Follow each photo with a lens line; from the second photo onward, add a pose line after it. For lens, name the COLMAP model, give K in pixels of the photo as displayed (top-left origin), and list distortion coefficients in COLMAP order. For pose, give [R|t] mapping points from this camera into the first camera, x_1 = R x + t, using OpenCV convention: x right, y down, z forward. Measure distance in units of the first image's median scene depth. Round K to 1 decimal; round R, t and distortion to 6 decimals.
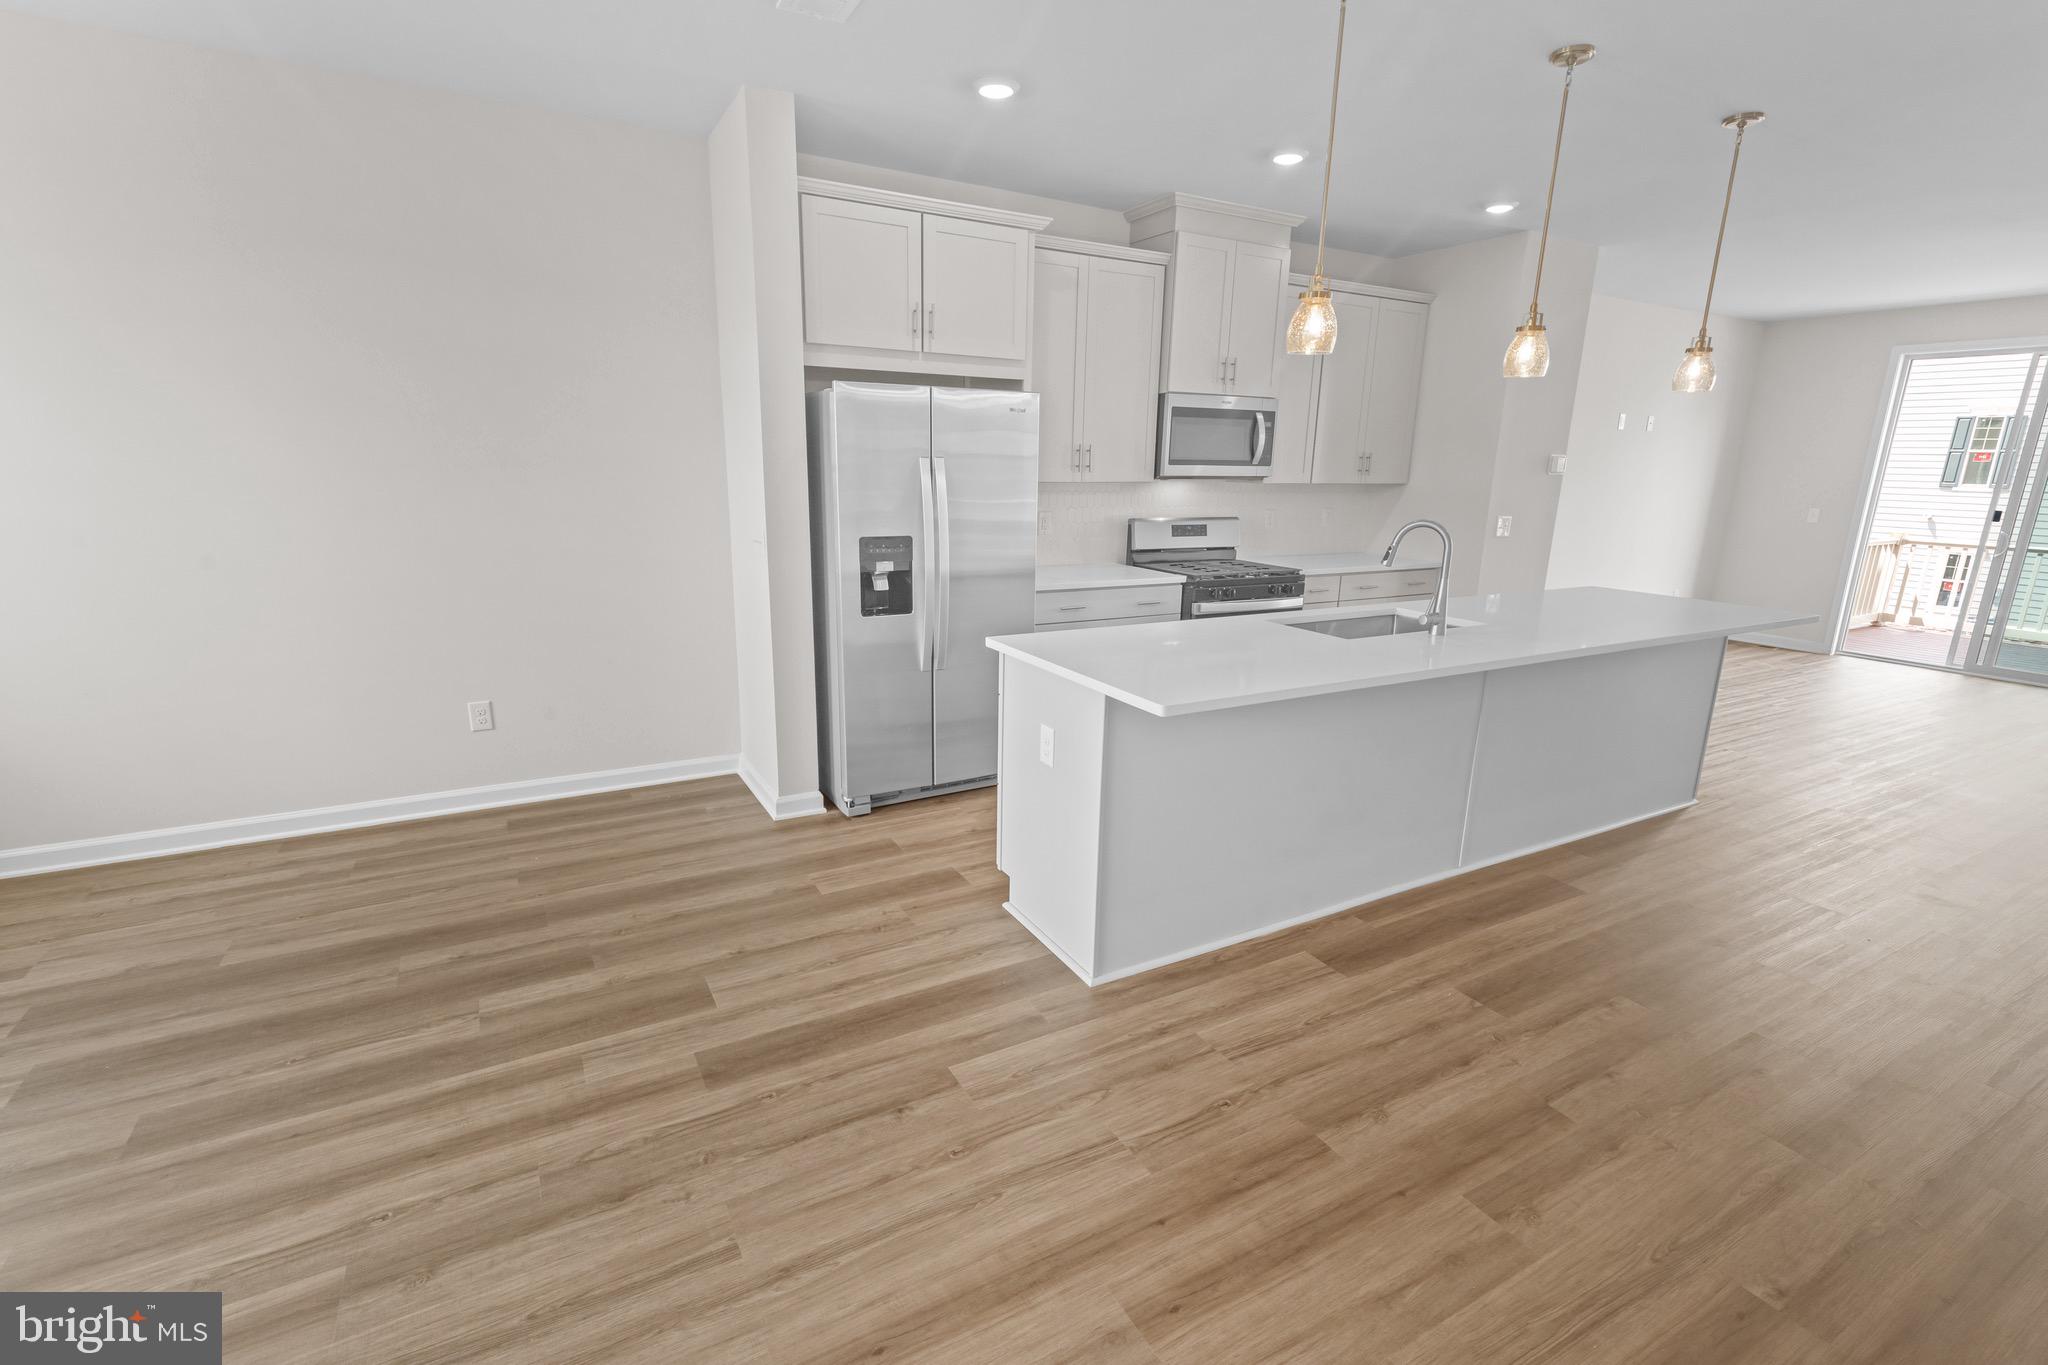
lens RADIAL K [[921.9, 0, 1019.2], [0, 921.9, 683.4], [0, 0, 1]] dist [0.009746, -0.000268]
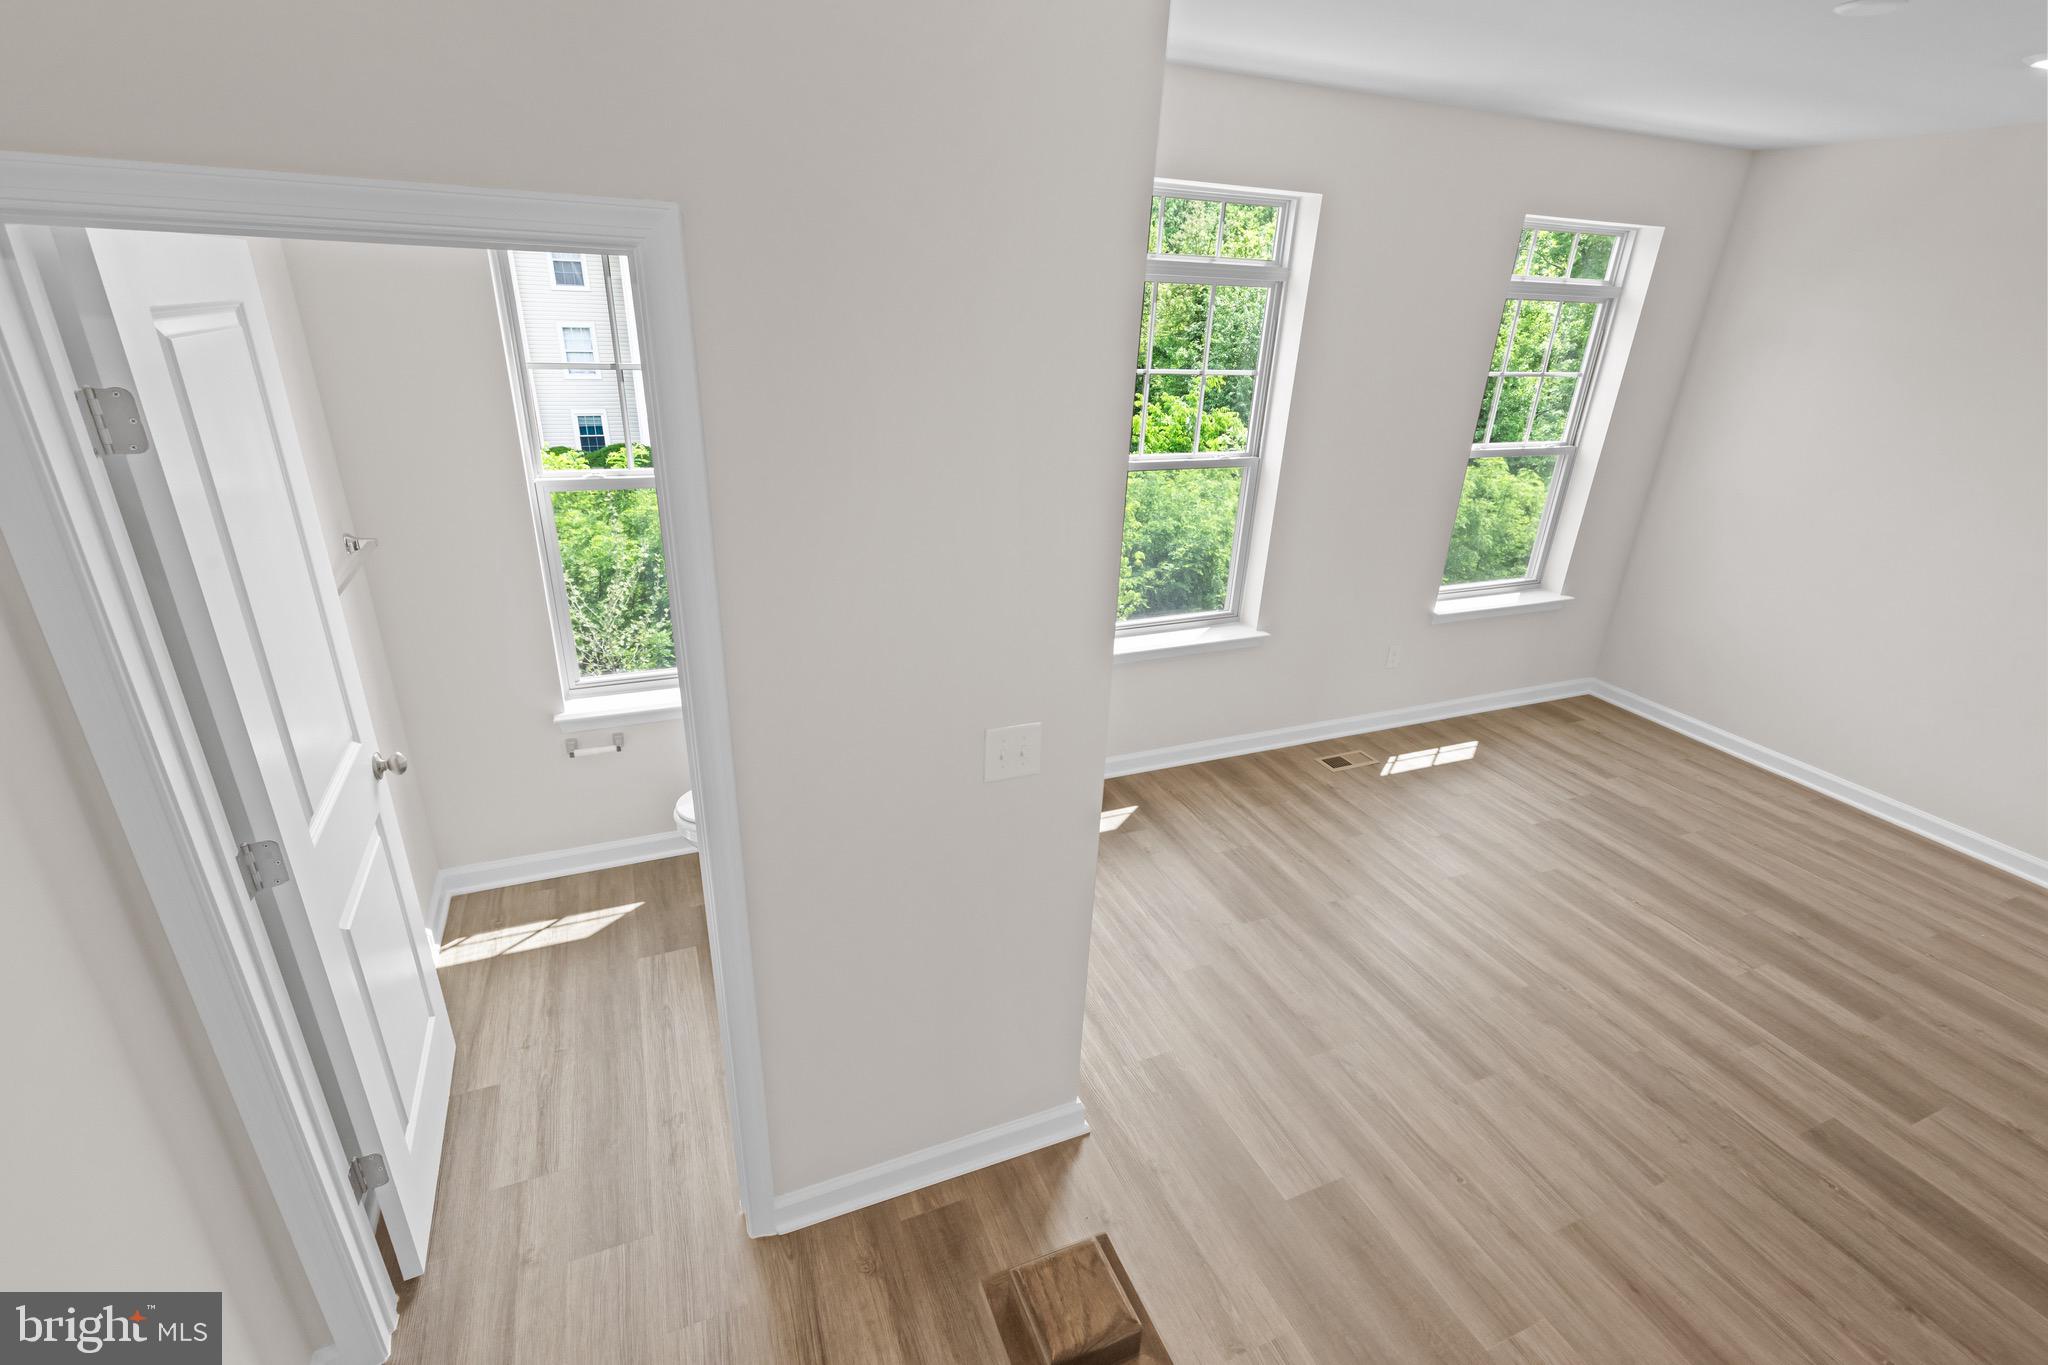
lens RADIAL K [[942.4, 0, 1028.8], [0, 942.4, 641.7], [0, 0, 1]] dist [0.001470, -0.000511]
pose [[-0.102429, 0.322305, -0.941078, 0.422914], [-0.281120, 0.898110, 0.338186, -0.143856], [0.954191, 0.299196, -0.001386, -0.037321]]
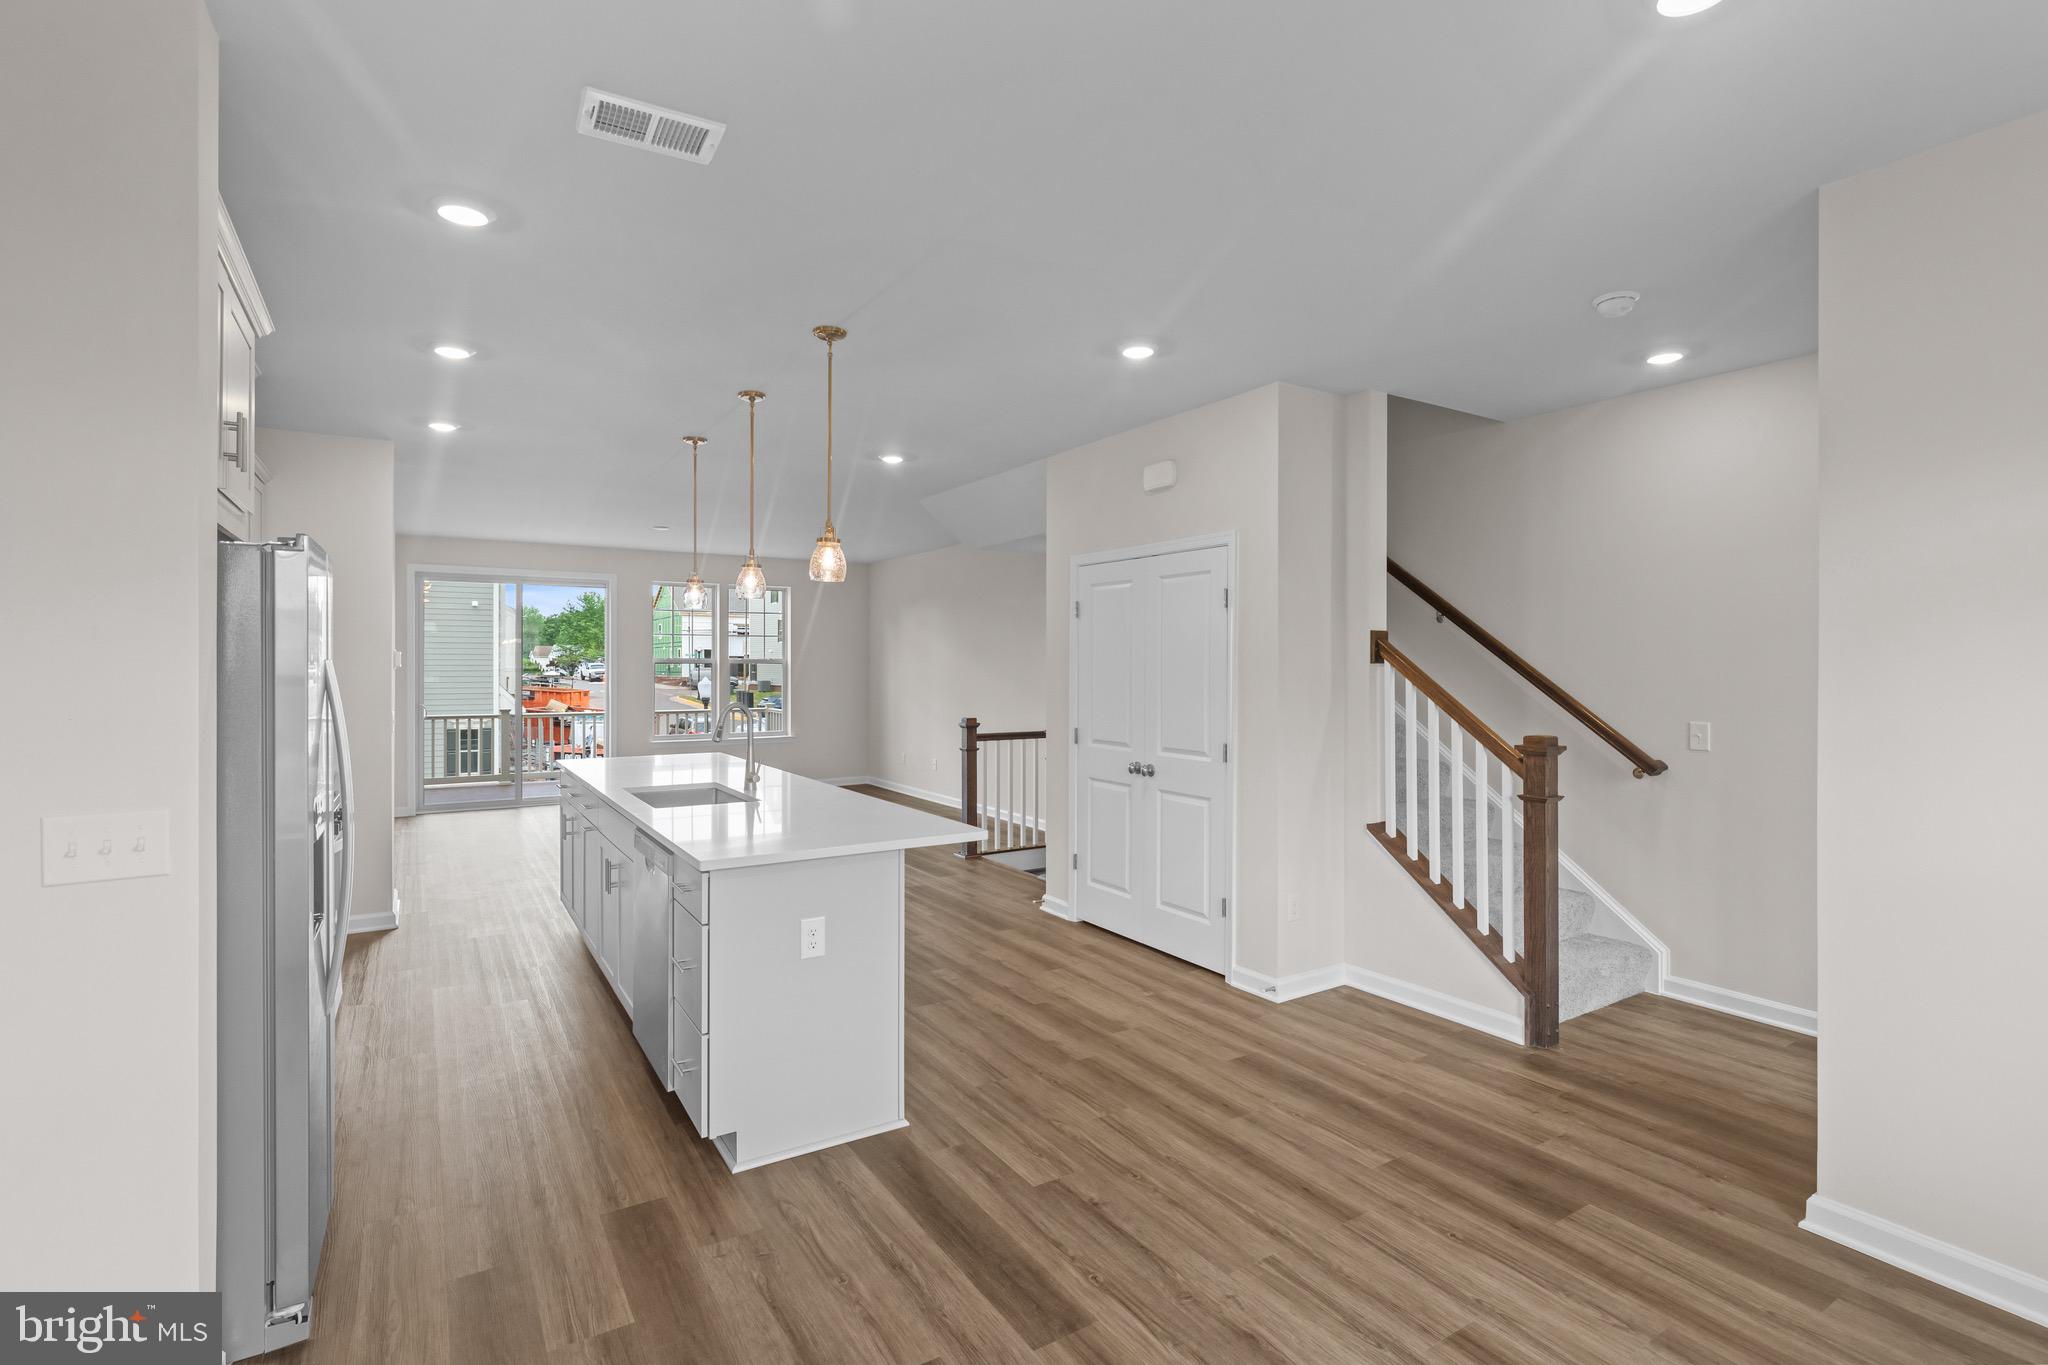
lens RADIAL K [[966.6, 0, 1020.0], [0, 966.6, 672.5], [0, 0, 1]] dist [0.003225, 0.000407]
pose [[-0.048547, -0.028755, 0.998407, -0.865015], [0.238008, 0.970459, 0.039524, -0.169759], [-0.970049, 0.239548, -0.040269, 0.640673]]
